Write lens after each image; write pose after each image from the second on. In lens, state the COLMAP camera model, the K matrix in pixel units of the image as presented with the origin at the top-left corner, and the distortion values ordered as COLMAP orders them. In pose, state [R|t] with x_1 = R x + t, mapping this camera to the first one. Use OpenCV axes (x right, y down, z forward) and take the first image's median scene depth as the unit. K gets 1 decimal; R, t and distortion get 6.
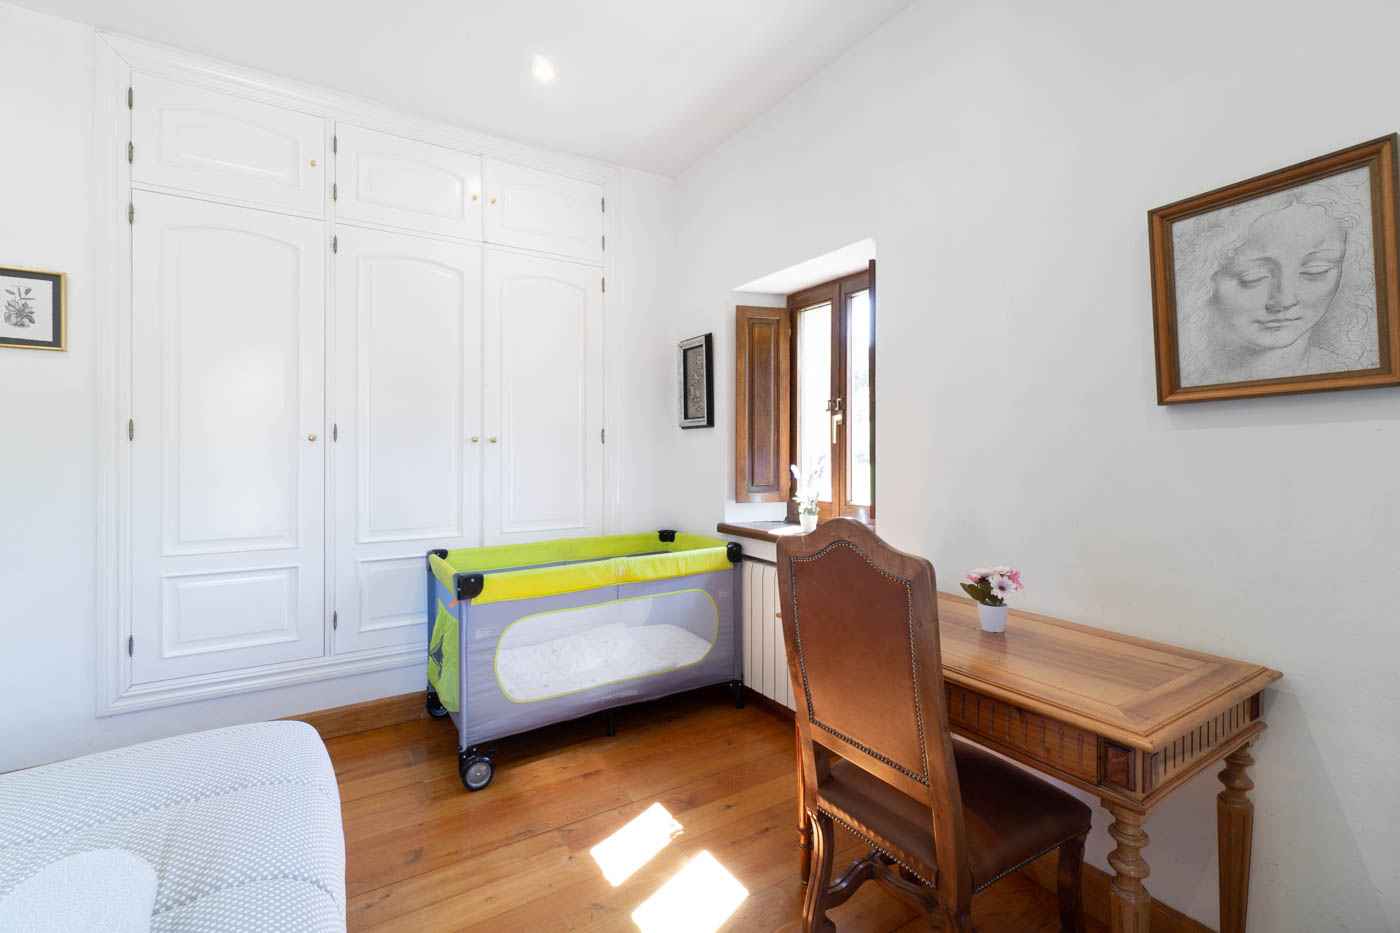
lens RADIAL K [[611.7, 0, 702.0], [0, 611.7, 458.5], [0, 0, 1]] dist [-0.003608, 0.000450]
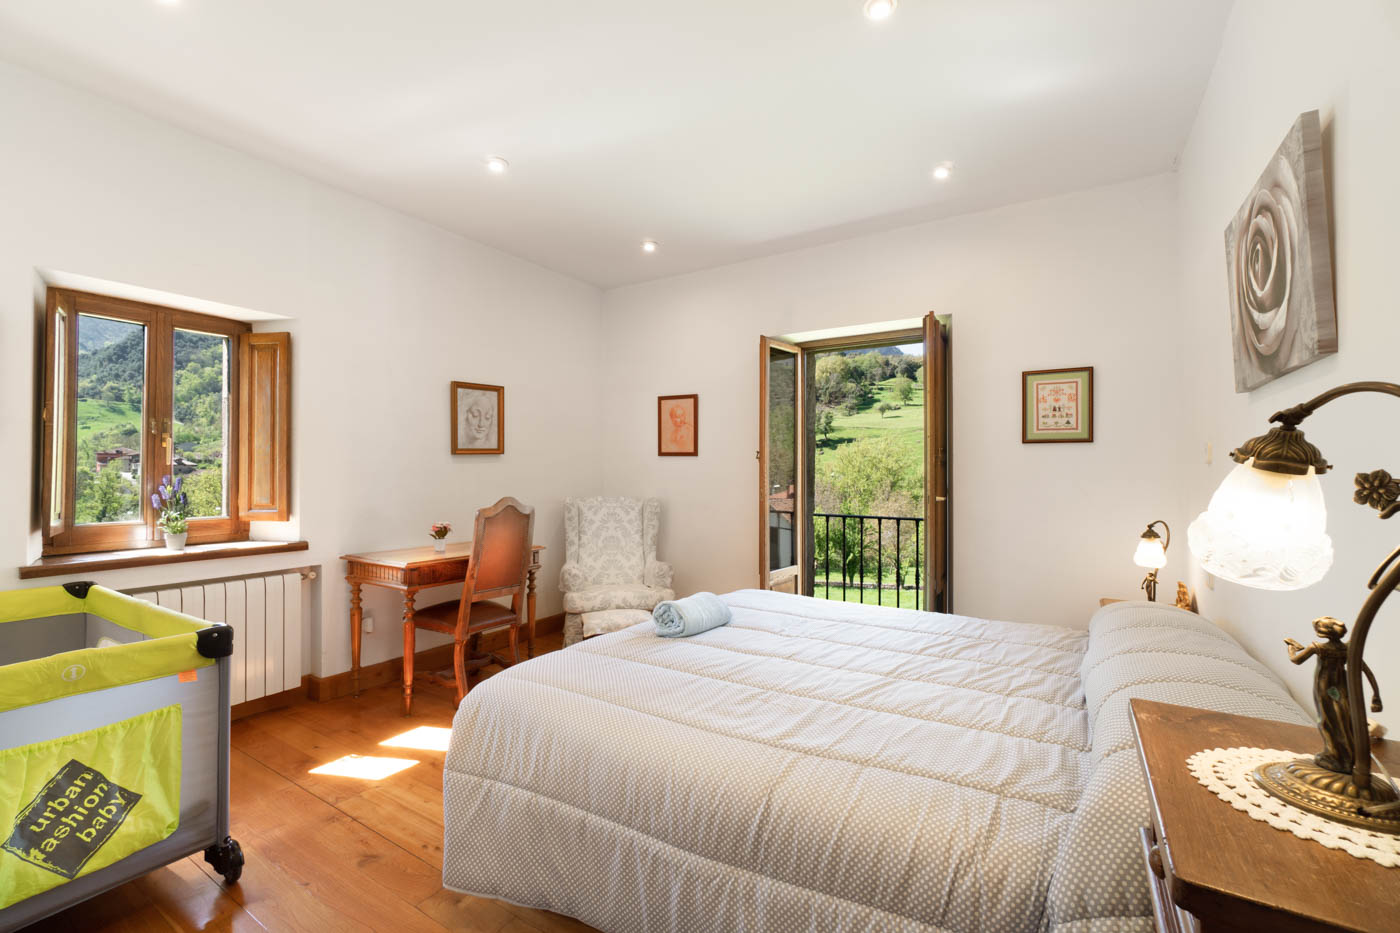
lens RADIAL K [[611.7, 0, 699.6], [0, 611.7, 464.1], [0, 0, 1]] dist [-0.003608, 0.000450]
pose [[-0.428276, 0.009269, 0.903601, -2.287366], [0.005529, 0.999956, -0.007636, -0.021618], [-0.903631, 0.001726, -0.428308, 1.273737]]
